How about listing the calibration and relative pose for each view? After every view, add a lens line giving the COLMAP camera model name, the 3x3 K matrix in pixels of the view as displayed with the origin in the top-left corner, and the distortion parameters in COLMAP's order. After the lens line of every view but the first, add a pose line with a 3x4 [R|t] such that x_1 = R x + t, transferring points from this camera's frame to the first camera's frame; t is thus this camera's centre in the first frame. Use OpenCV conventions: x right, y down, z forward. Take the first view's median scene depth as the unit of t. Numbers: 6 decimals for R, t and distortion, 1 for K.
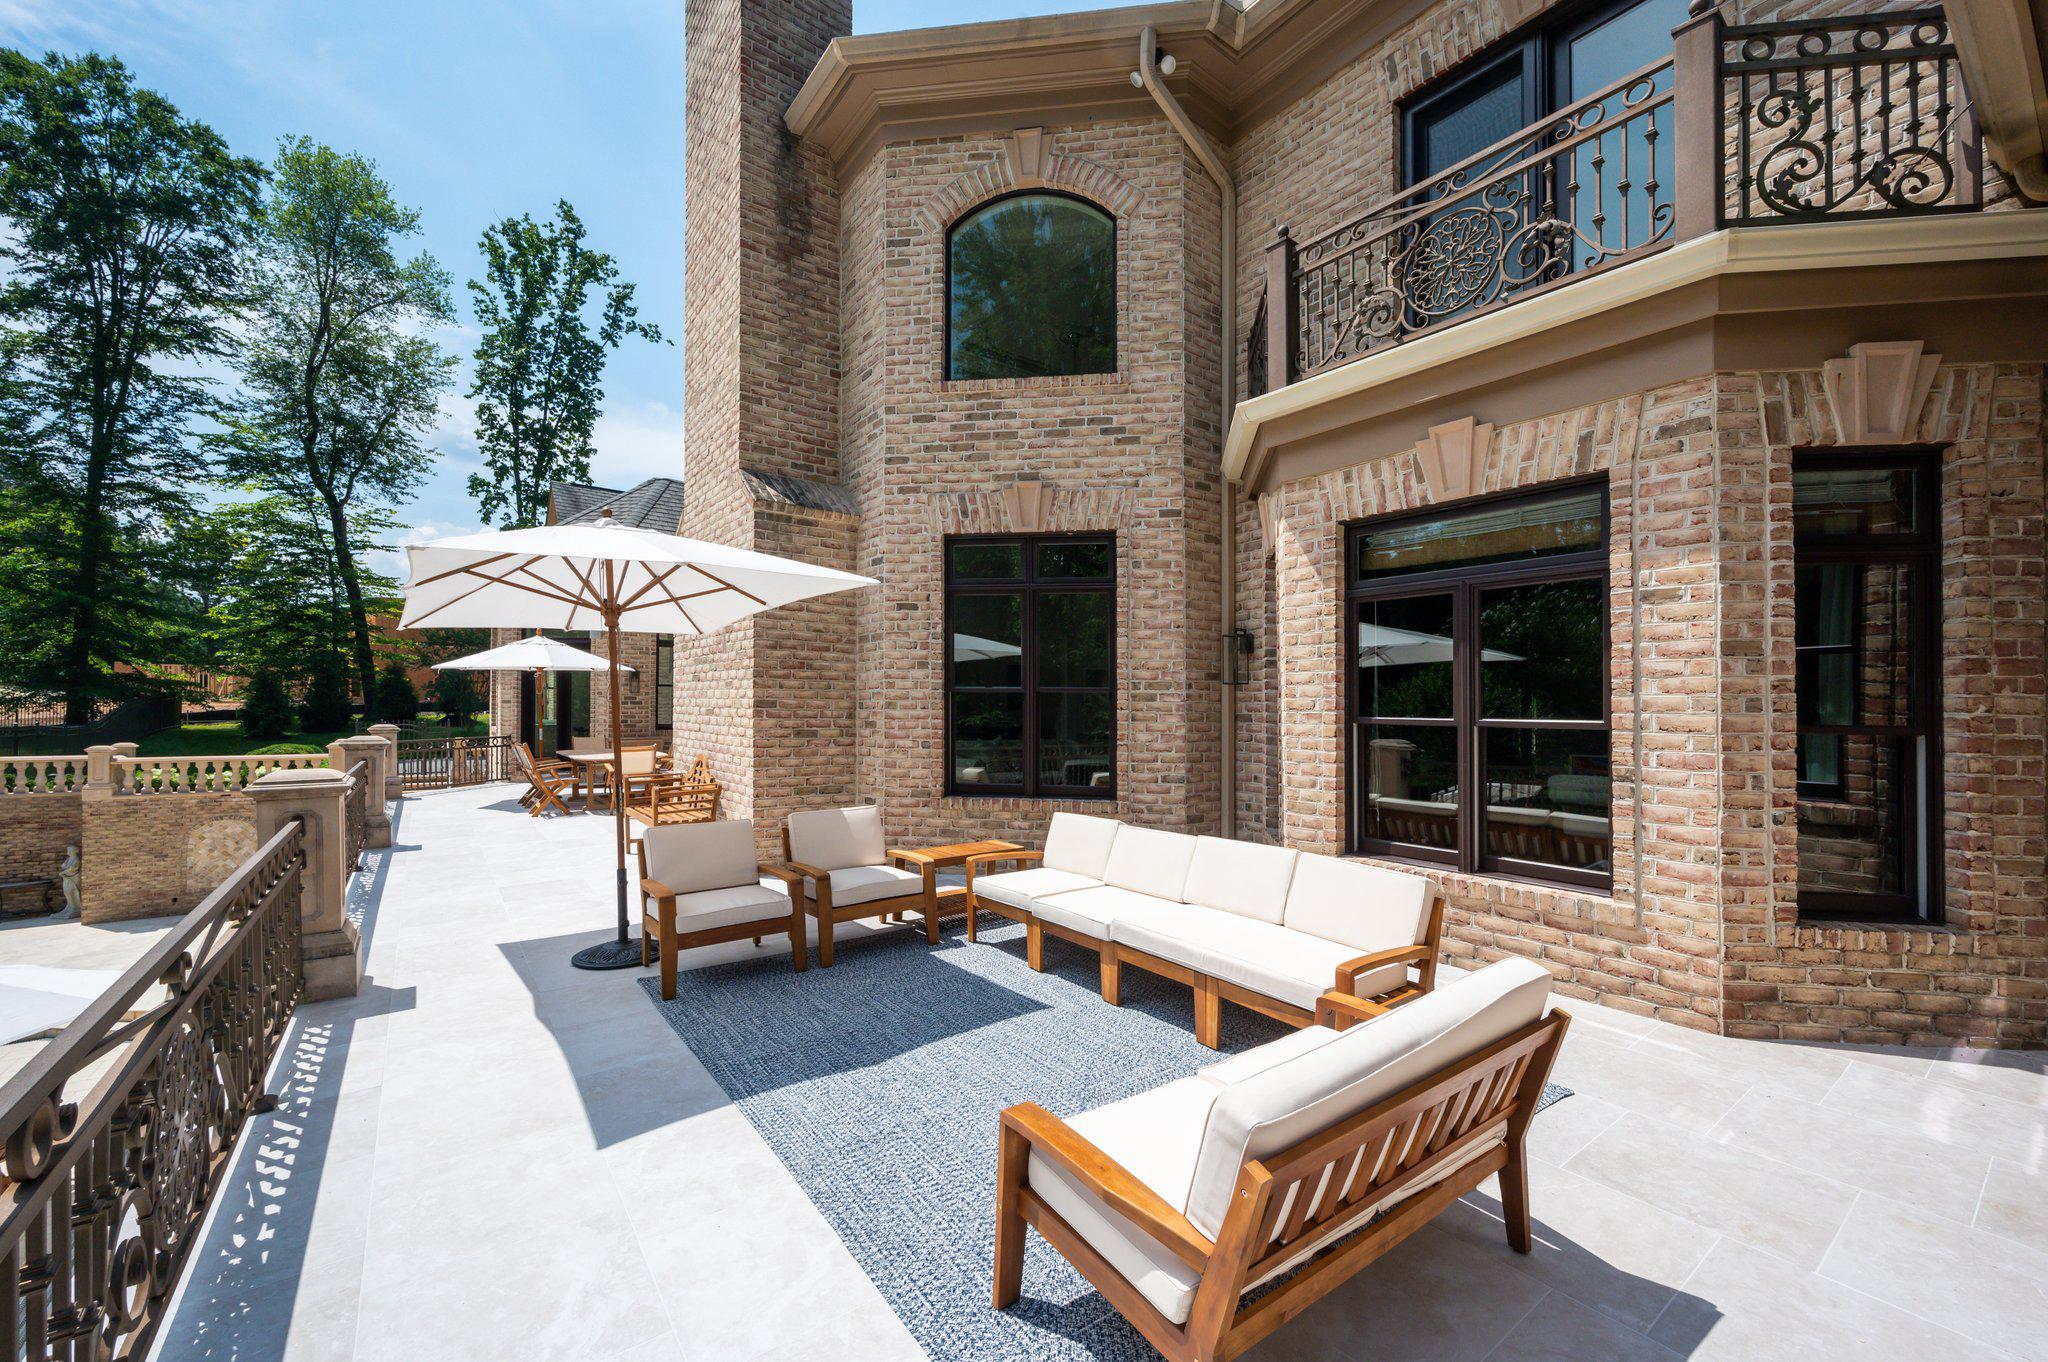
lens RADIAL K [[821.8, 0, 1024.0], [0, 821.8, 681.0], [0, 0, 1]] dist [-0.000137, -0.000450]
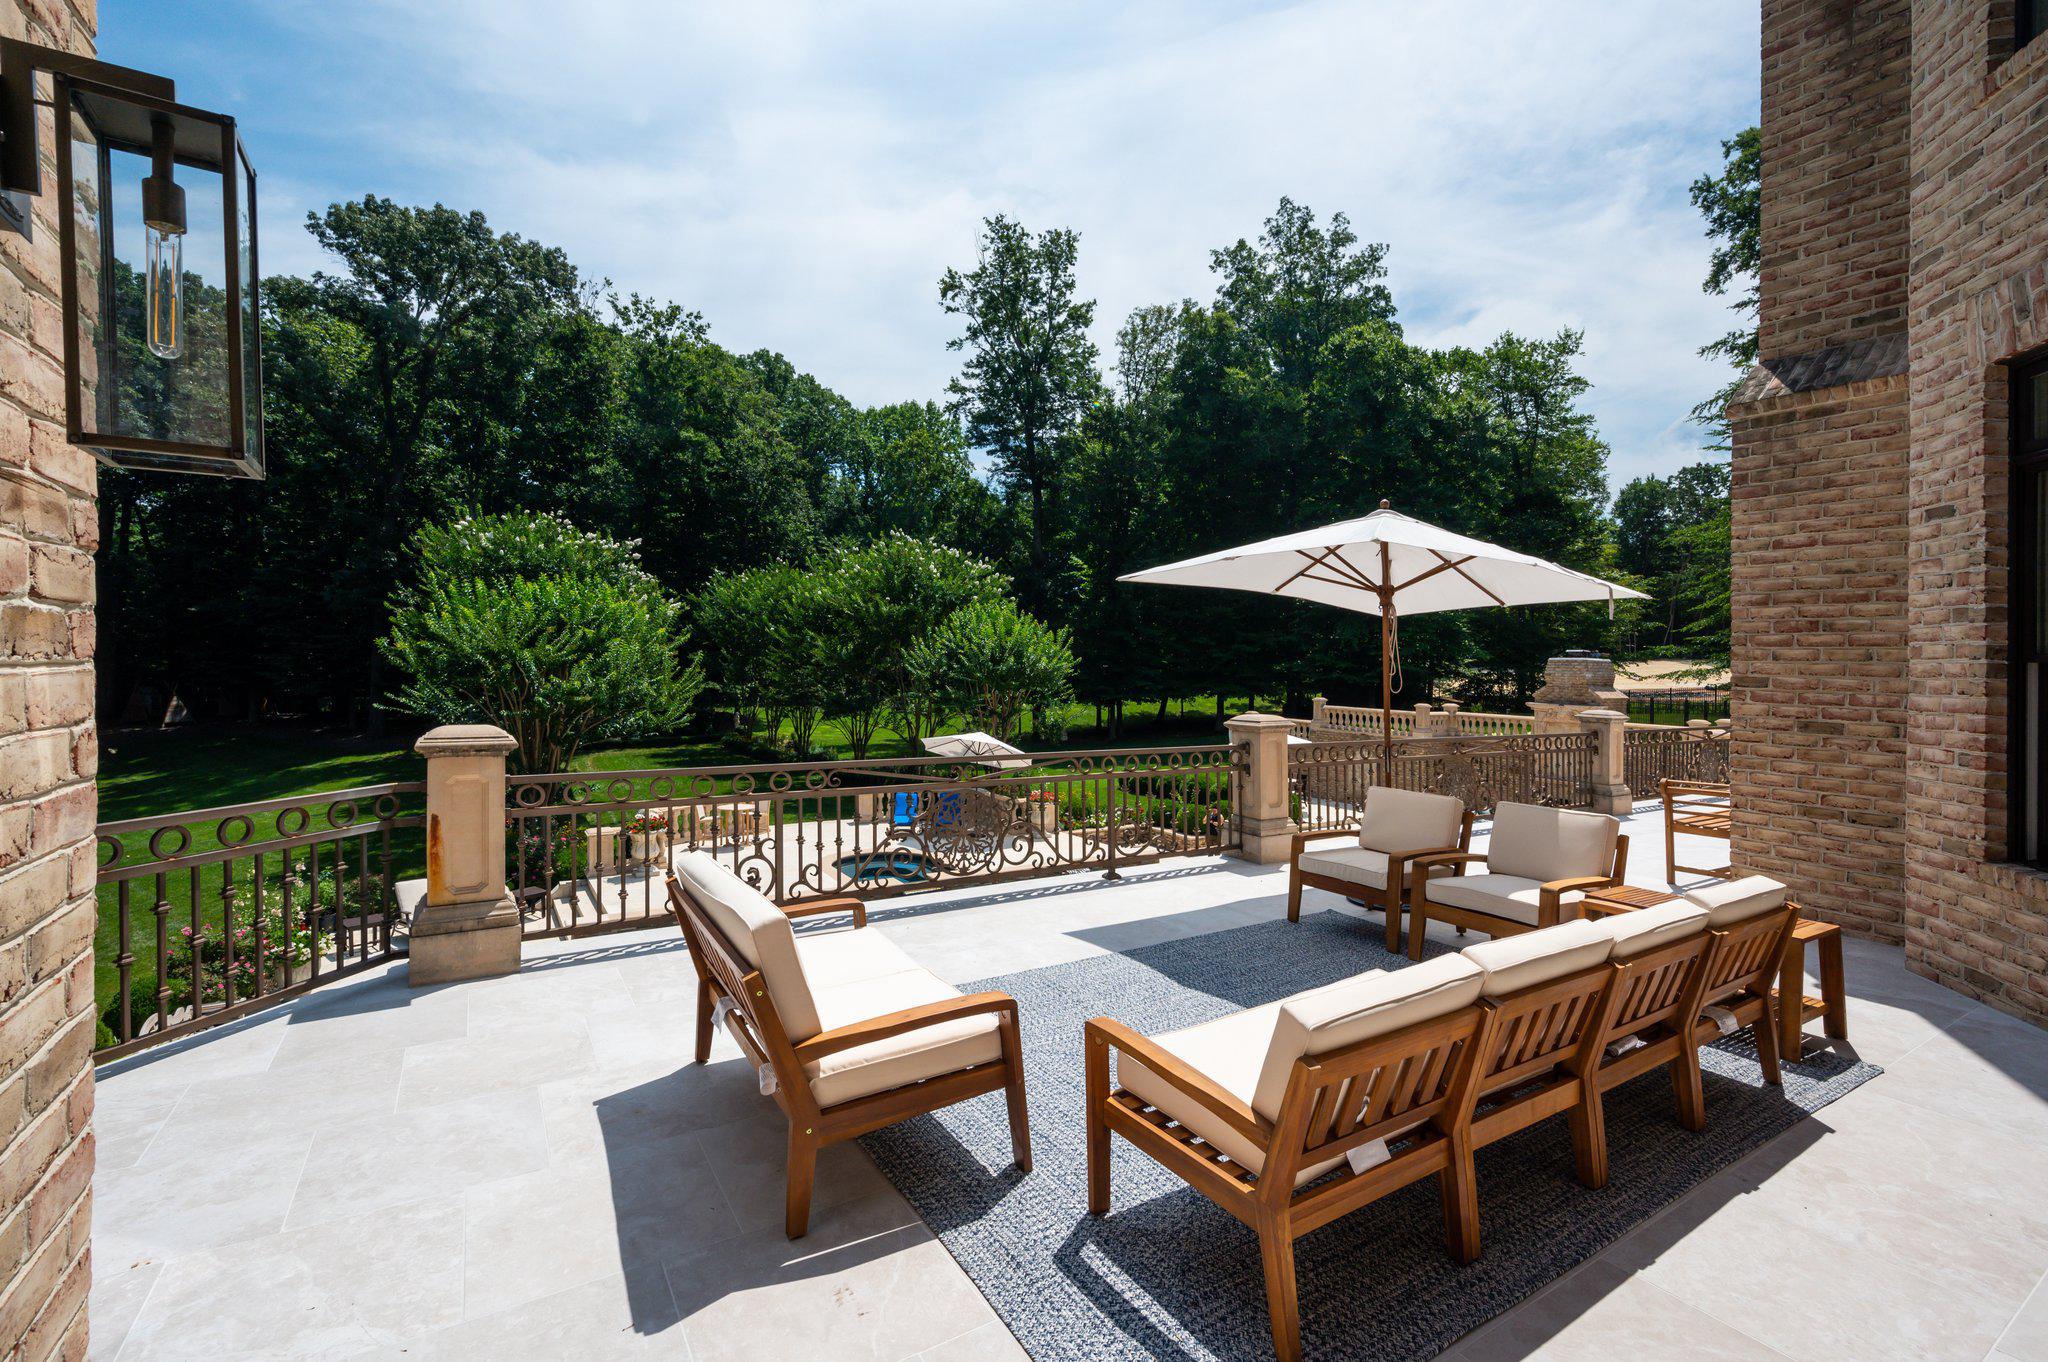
lens RADIAL K [[888.8, 0, 1055.7], [0, 888.8, 674.0], [0, 0, 1]] dist [-0.002135, -0.000400]
pose [[-0.063457, 0.002225, -0.997982, 0.505185], [0.006943, 0.999974, 0.001788, 0.014945], [0.997960, -0.006815, -0.063470, 0.431578]]
